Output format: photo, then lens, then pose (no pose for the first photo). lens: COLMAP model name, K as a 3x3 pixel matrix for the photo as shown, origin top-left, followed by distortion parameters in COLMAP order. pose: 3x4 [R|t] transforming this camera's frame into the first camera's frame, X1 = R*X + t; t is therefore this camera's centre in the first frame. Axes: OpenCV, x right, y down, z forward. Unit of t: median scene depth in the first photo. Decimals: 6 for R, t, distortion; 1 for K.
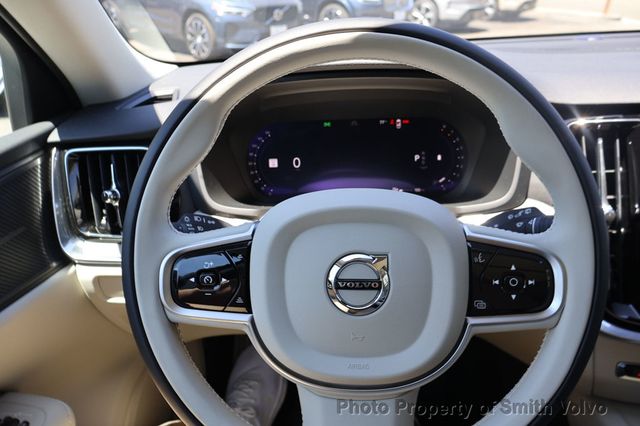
lens RADIAL K [[542.6, 0, 320.1], [0, 542.6, 211.6], [0, 0, 1]] dist [-0.019338, 0.011961]
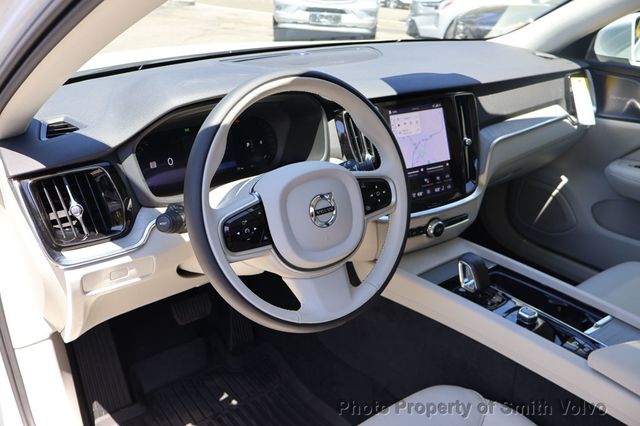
lens RADIAL K [[542.6, 0, 321.5], [0, 542.6, 214.5], [0, 0, 1]] dist [-0.019338, 0.011961]
pose [[0.754006, -0.225007, 0.617128, -1.077791], [0.201842, 0.973412, 0.108299, -0.058366], [-0.625088, 0.042905, 0.779374, -0.459586]]
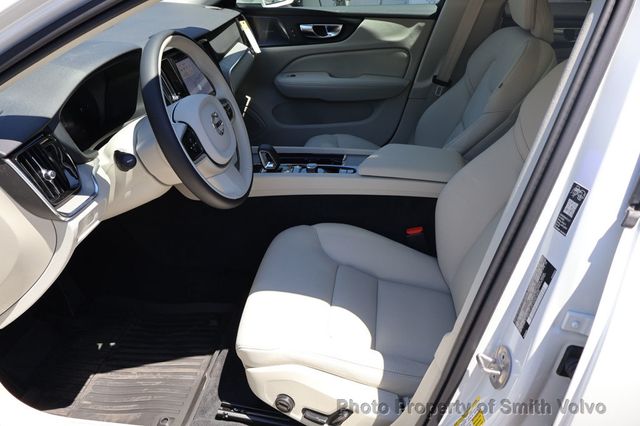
lens RADIAL K [[542.6, 0, 319.0], [0, 542.6, 212.7], [0, 0, 1]] dist [-0.019338, 0.011961]
pose [[0.054079, -0.428491, 0.901926, -2.536003], [0.373403, 0.846394, 0.379719, -0.334140], [-0.926091, 0.316247, 0.205772, 0.089348]]
